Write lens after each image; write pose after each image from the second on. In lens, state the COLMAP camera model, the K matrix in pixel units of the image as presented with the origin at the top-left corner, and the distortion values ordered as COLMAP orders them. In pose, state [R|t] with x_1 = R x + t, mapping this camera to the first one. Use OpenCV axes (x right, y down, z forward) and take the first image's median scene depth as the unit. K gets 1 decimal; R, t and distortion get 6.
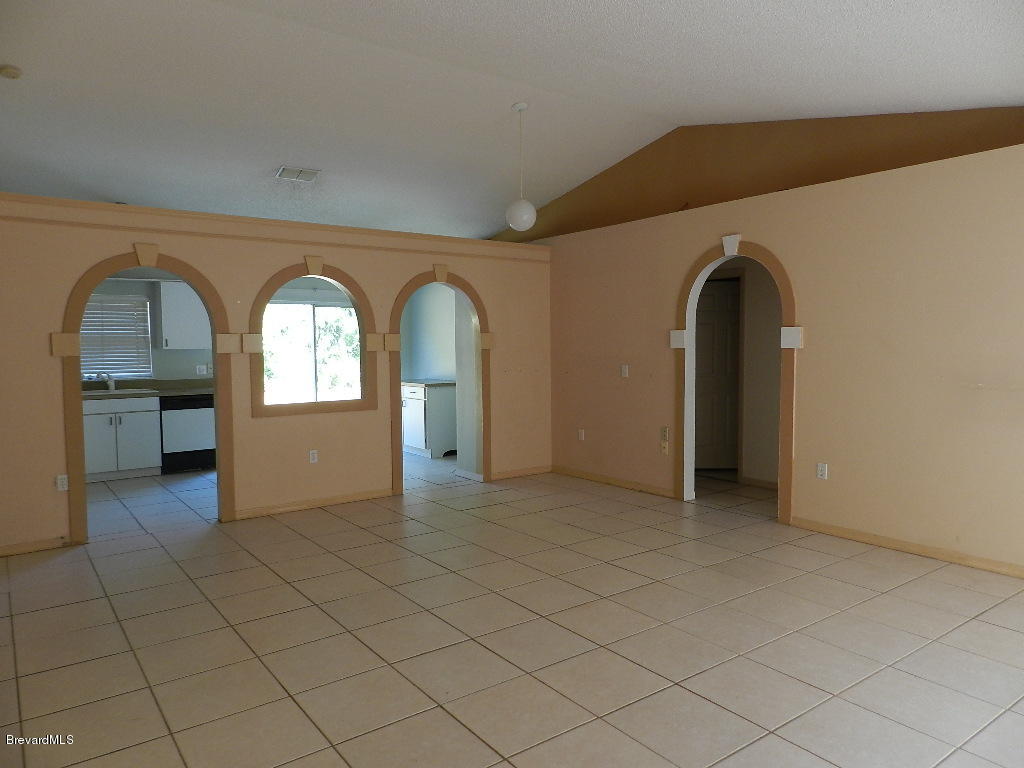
lens RADIAL K [[692.8, 0, 511.9], [0, 692.8, 383.9], [0, 0, 1]] dist [0.023082, 0.001126]
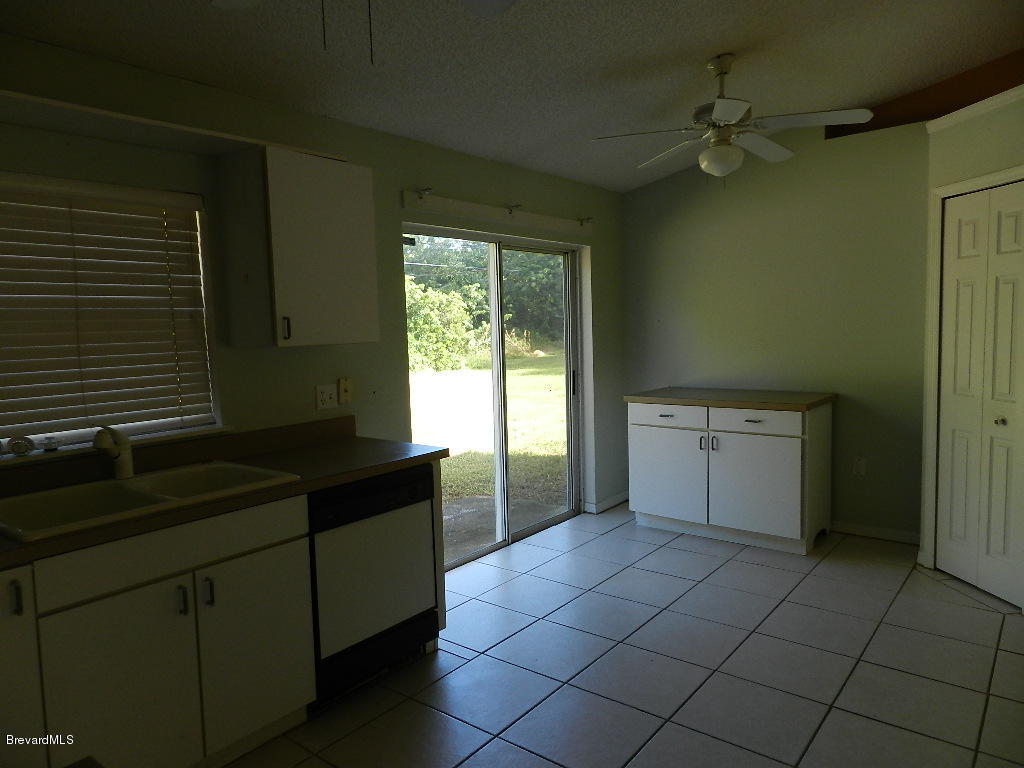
lens RADIAL K [[692.8, 0, 511.3], [0, 692.8, 385.8], [0, 0, 1]] dist [0.023082, 0.001126]
pose [[0.967223, -0.039444, 0.250845, -0.476083], [0.032134, 0.998933, 0.033173, -0.038177], [-0.251886, -0.024025, 0.967459, 0.638972]]
